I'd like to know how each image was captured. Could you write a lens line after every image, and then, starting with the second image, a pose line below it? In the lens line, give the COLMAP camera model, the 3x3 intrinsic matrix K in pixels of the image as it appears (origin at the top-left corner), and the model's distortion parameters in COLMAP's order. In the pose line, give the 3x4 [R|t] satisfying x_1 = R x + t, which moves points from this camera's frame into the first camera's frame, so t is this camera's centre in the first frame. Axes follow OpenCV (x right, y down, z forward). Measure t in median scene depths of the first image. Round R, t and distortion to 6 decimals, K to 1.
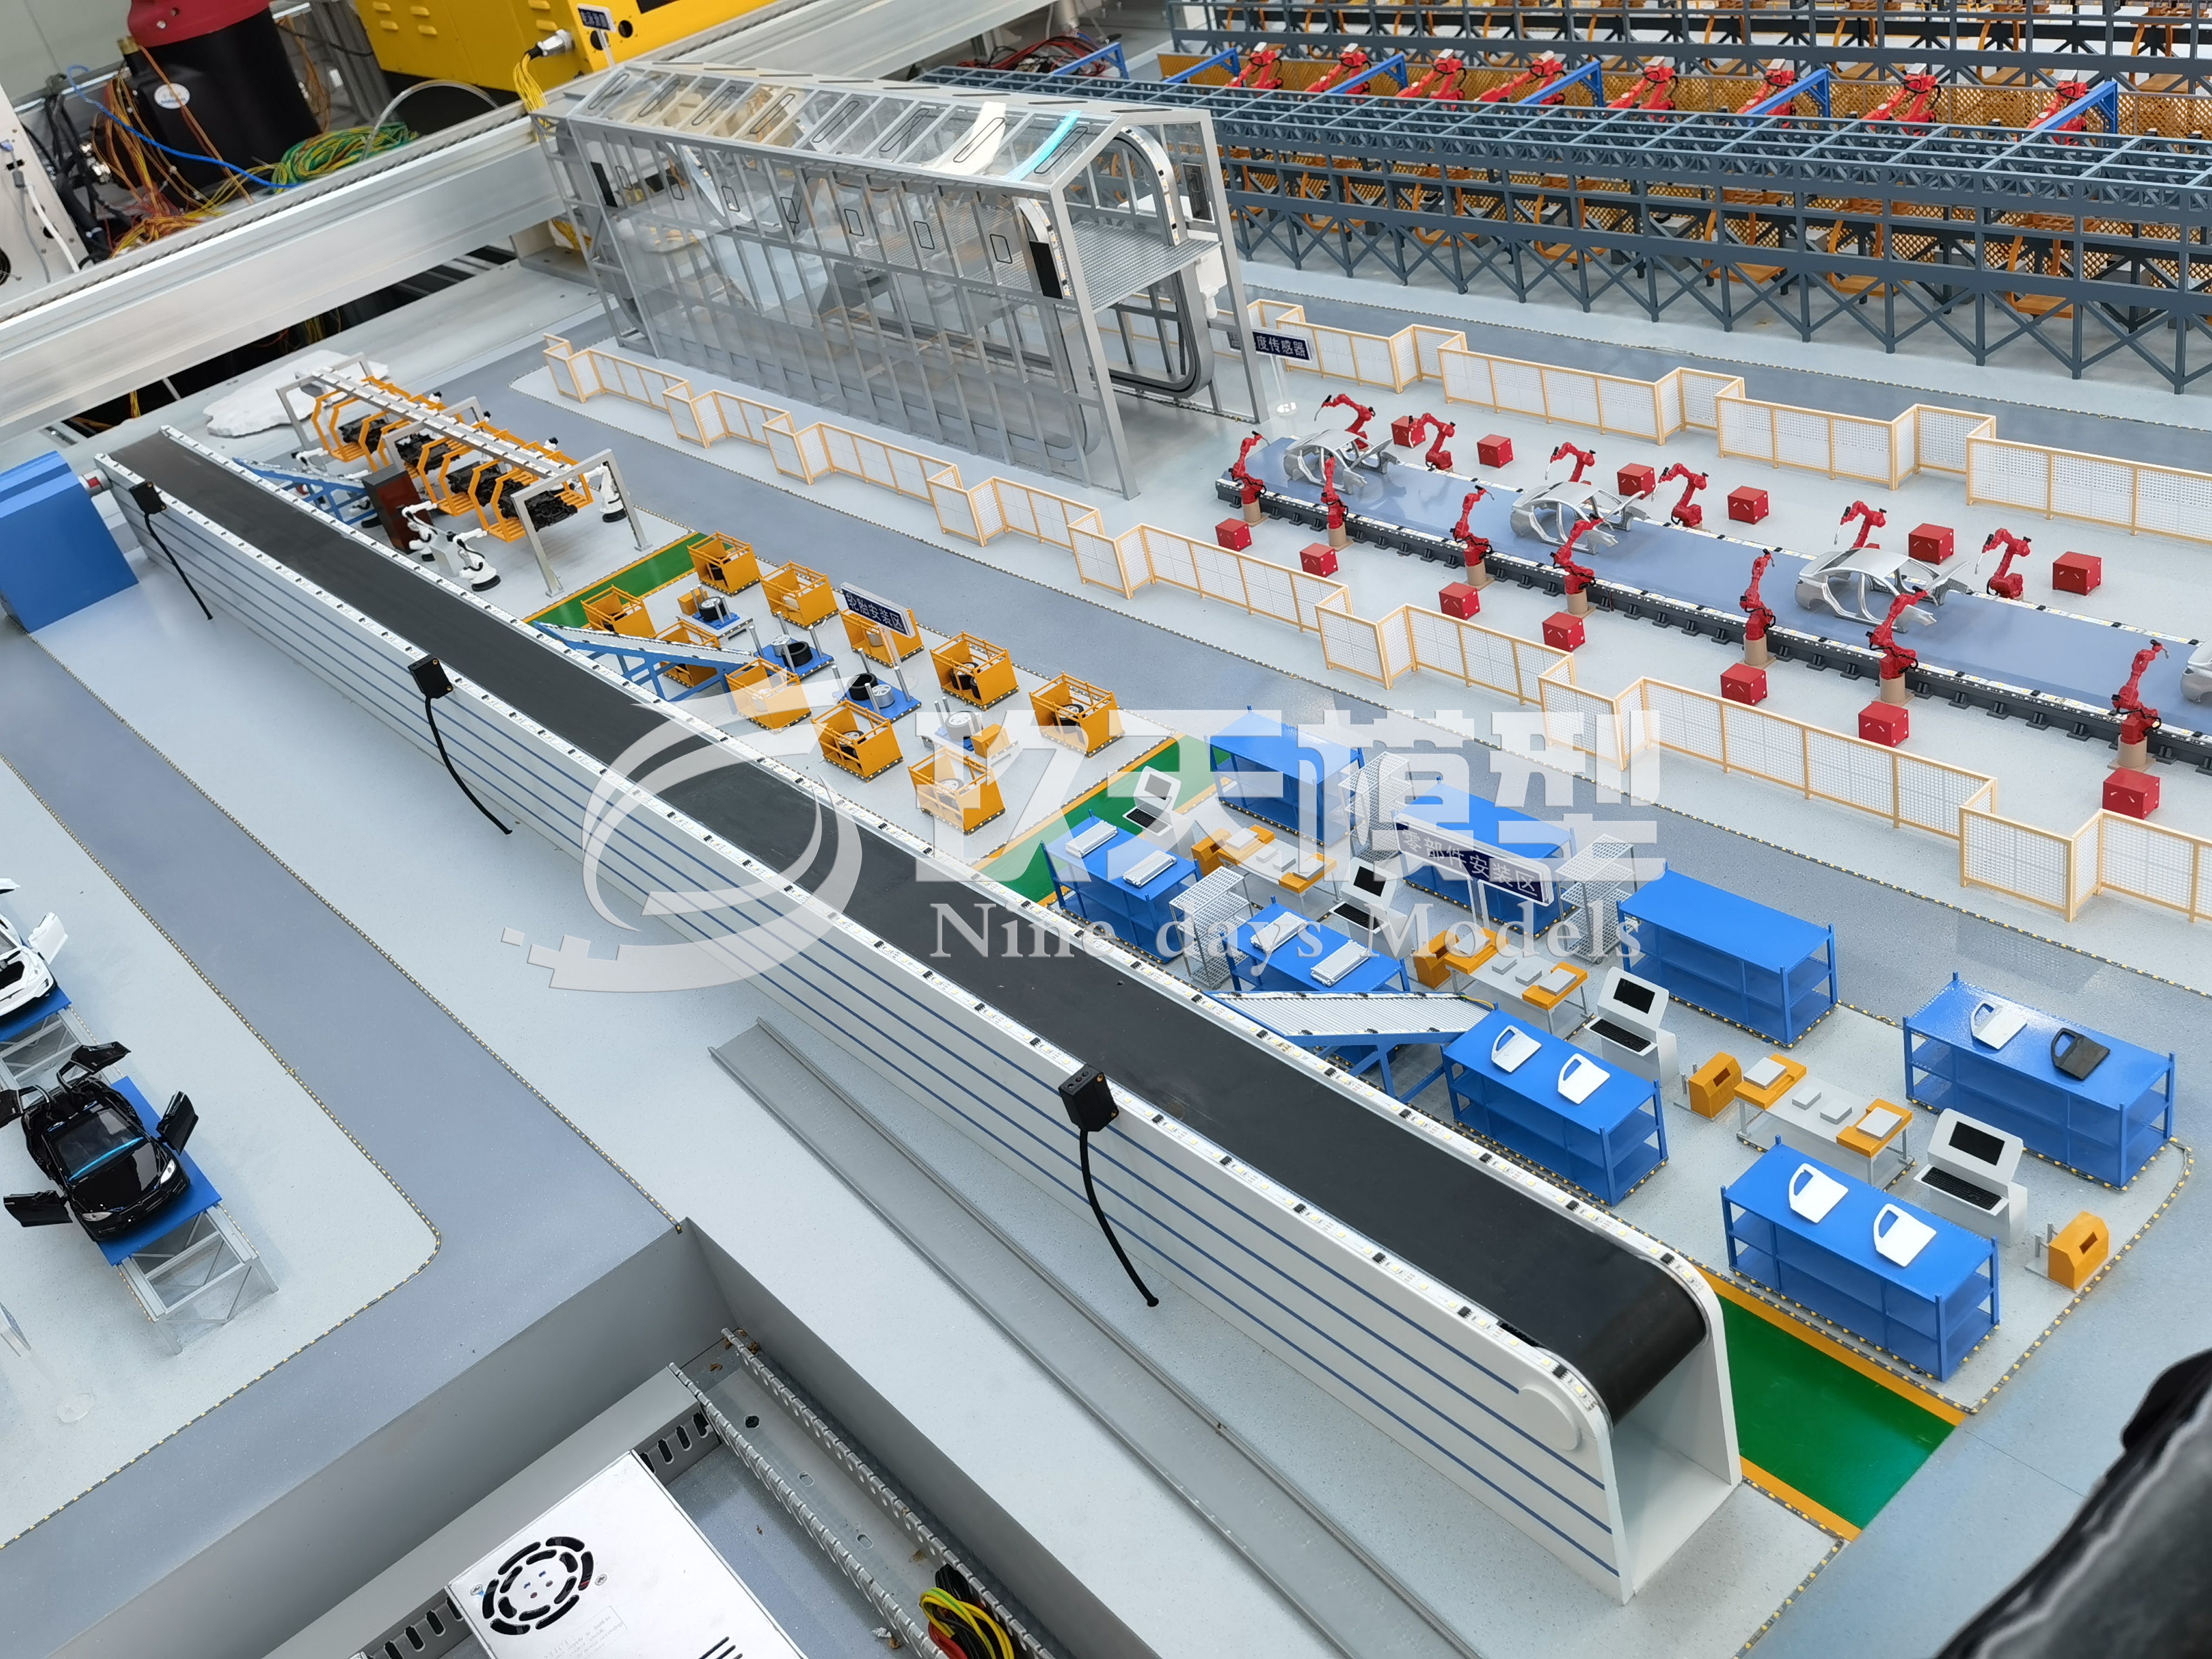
lens RADIAL K [[2067.6, 0, 1070.0], [0, 2067.6, 830.8], [0, 0, 1]] dist [0.049167, 0.016030]
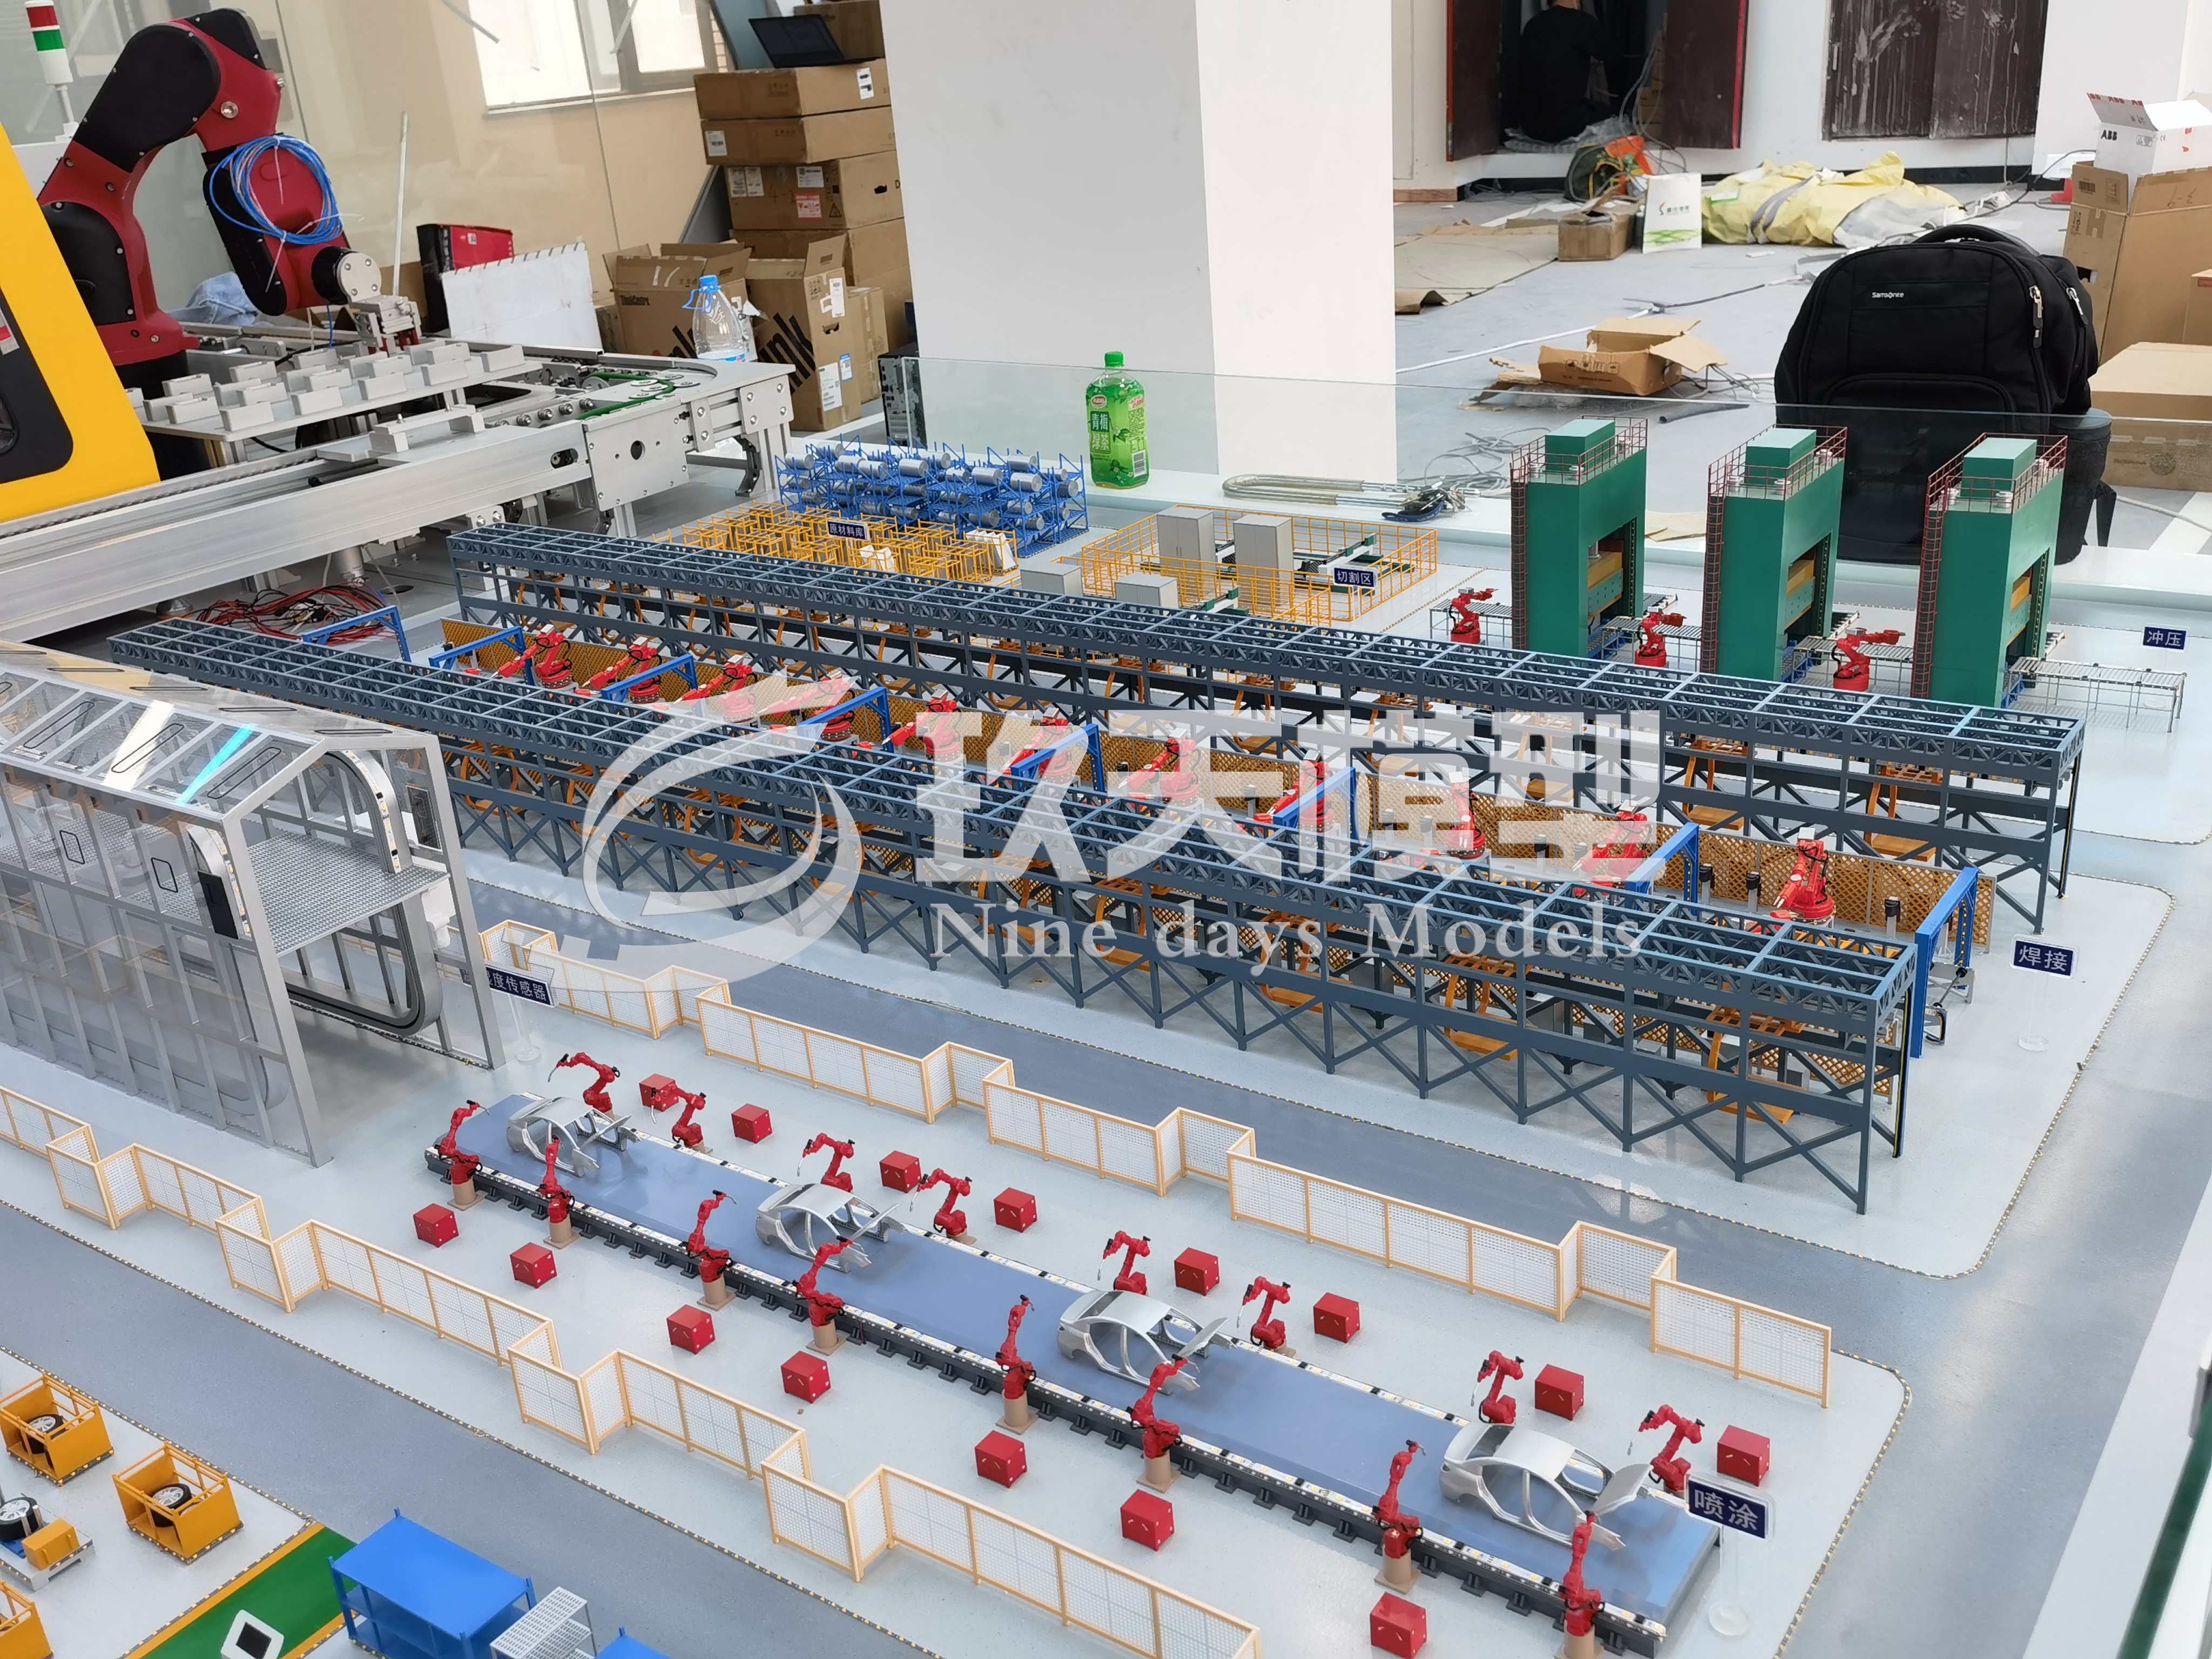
lens RADIAL K [[2074.0, 0, 1106.0], [0, 2074.0, 829.5], [0, 0, 1]] dist [0.037150, 0.026023]
pose [[0.948143, 0.055204, 0.313014, 0.063584], [0.018994, 0.973201, -0.229170, -0.100611], [-0.317277, 0.223231, 0.921685, 0.100659]]
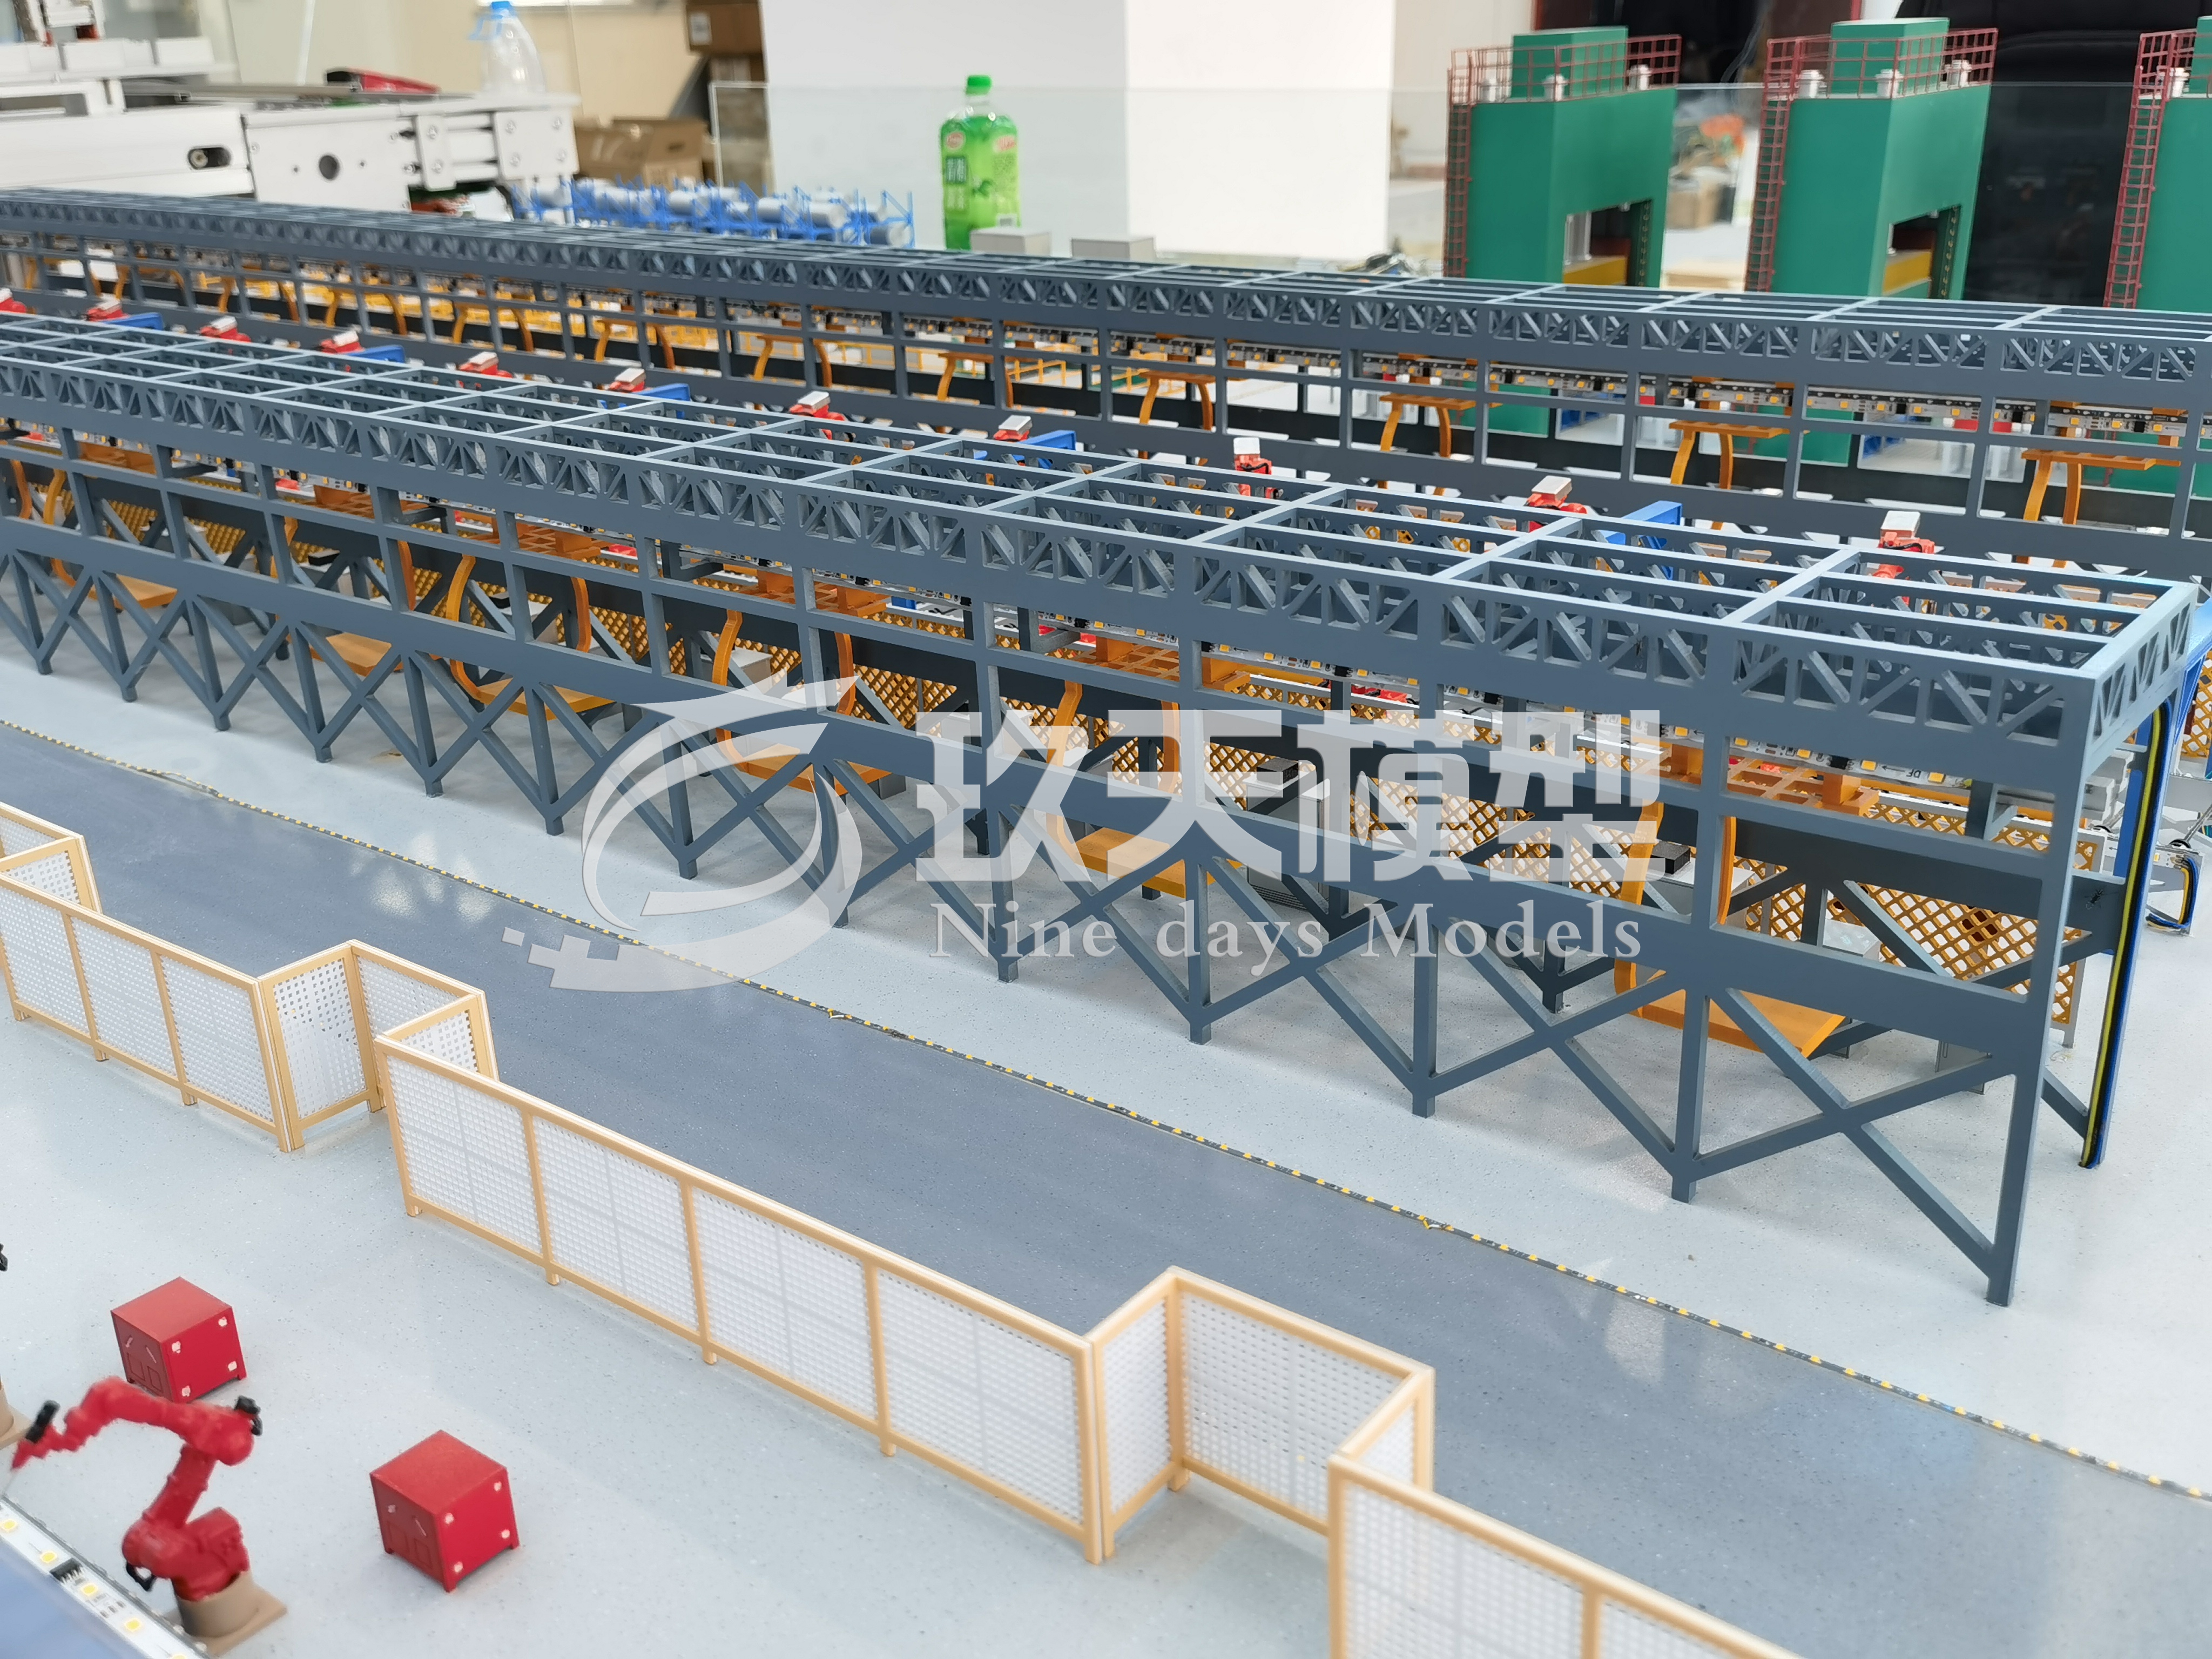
lens RADIAL K [[2063.1, 0, 1106.0], [0, 2063.1, 829.5], [0, 0, 1]] dist [0.202592, -0.337147]
pose [[0.950904, 0.117990, 0.286111, 0.381300], [-0.046669, 0.968570, -0.244324, -0.120914], [-0.305946, 0.218976, 0.926524, 0.524023]]
